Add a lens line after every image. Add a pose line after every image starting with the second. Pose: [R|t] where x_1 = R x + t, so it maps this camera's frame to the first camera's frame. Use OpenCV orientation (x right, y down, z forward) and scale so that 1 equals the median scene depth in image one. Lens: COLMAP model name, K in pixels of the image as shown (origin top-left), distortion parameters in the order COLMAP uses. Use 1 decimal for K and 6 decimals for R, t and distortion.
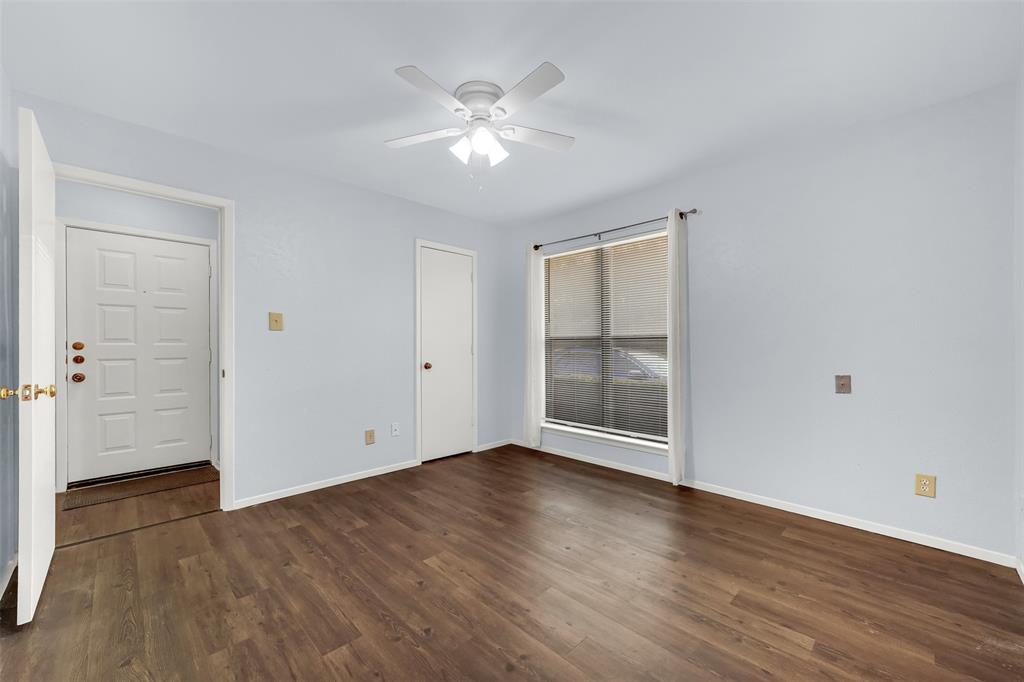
lens RADIAL K [[401.0, 0, 512.2], [0, 401.0, 344.4], [0, 0, 1]] dist [0.000773, -0.000115]
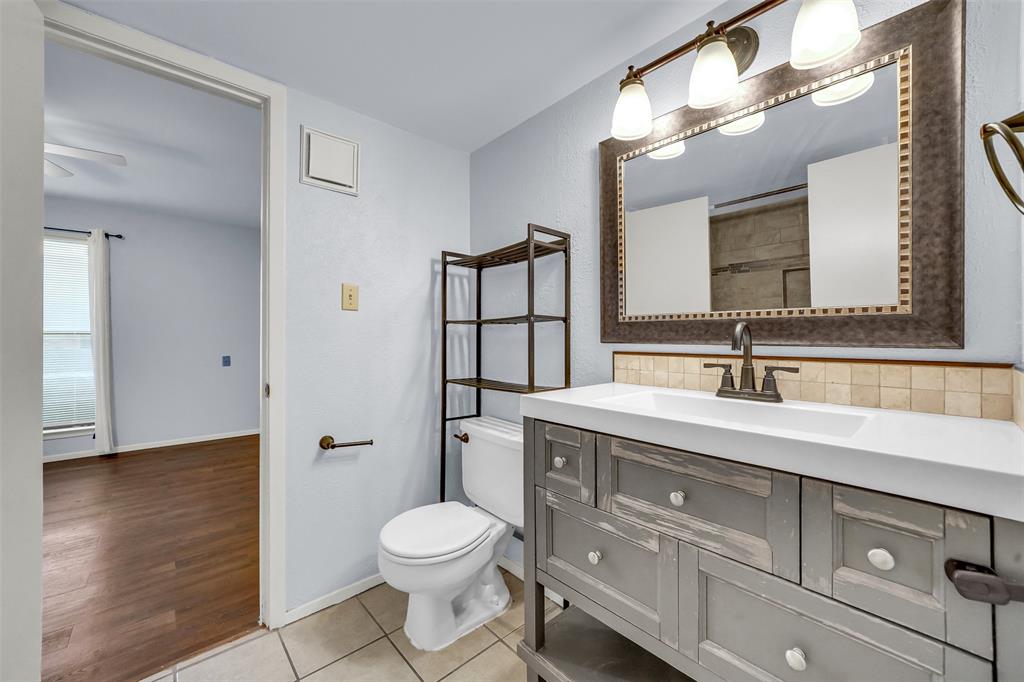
lens RADIAL K [[401.0, 0, 509.7], [0, 401.0, 335.4], [0, 0, 1]] dist [0.000773, -0.000115]
pose [[0.050089, -0.000945, 0.998744, -0.934834], [0.002381, 0.999997, 0.000827, -0.015615], [-0.998742, 0.002337, 0.050091, -0.375987]]
